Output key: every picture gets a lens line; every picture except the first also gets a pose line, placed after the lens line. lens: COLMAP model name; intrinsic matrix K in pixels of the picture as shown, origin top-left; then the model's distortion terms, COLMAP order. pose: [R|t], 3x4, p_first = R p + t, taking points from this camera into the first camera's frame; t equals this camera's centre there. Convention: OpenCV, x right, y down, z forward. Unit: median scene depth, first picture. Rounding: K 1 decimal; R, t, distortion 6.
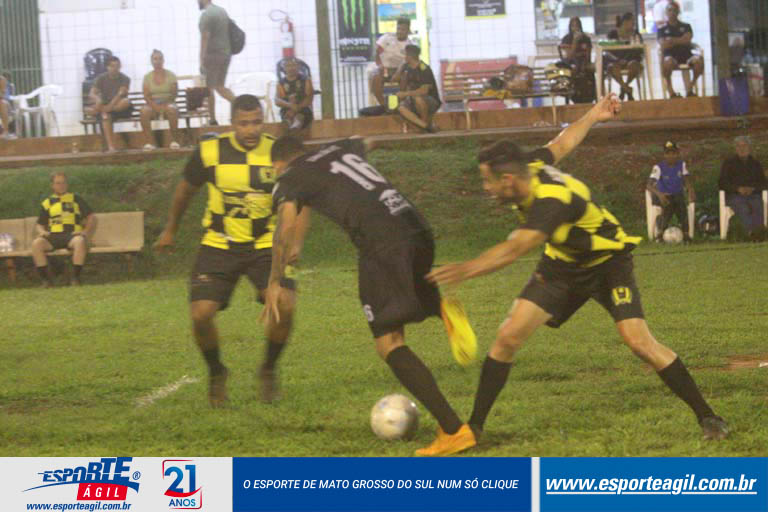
lens RADIAL K [[3194.3, 0, 389.4], [0, 3194.3, 255.5], [0, 0, 1]] dist [0.254497, 0.000000]
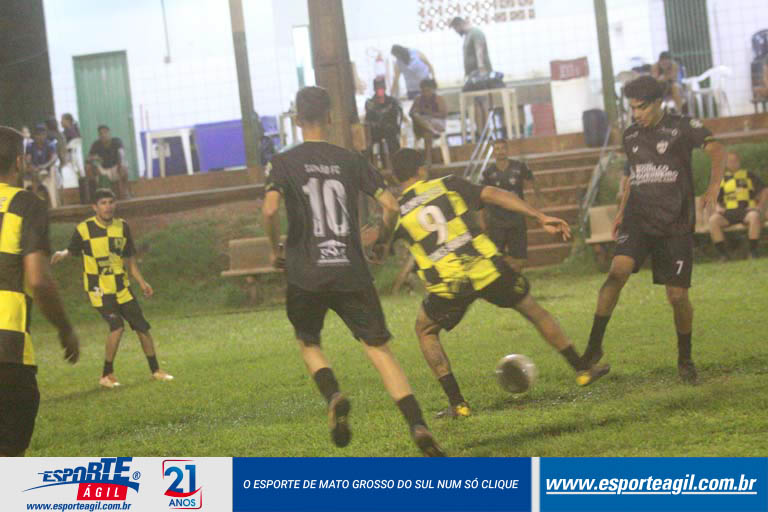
lens RADIAL K [[2707.4, 0, 392.4], [0, 2707.4, 255.5], [0, 0, 1]] dist [0.061115, 0.000000]
pose [[0.973194, -0.040944, -0.226310, -0.013022], [0.041997, 0.999118, -0.000165, 0.003481], [0.226117, -0.009344, 0.974055, 0.121550]]
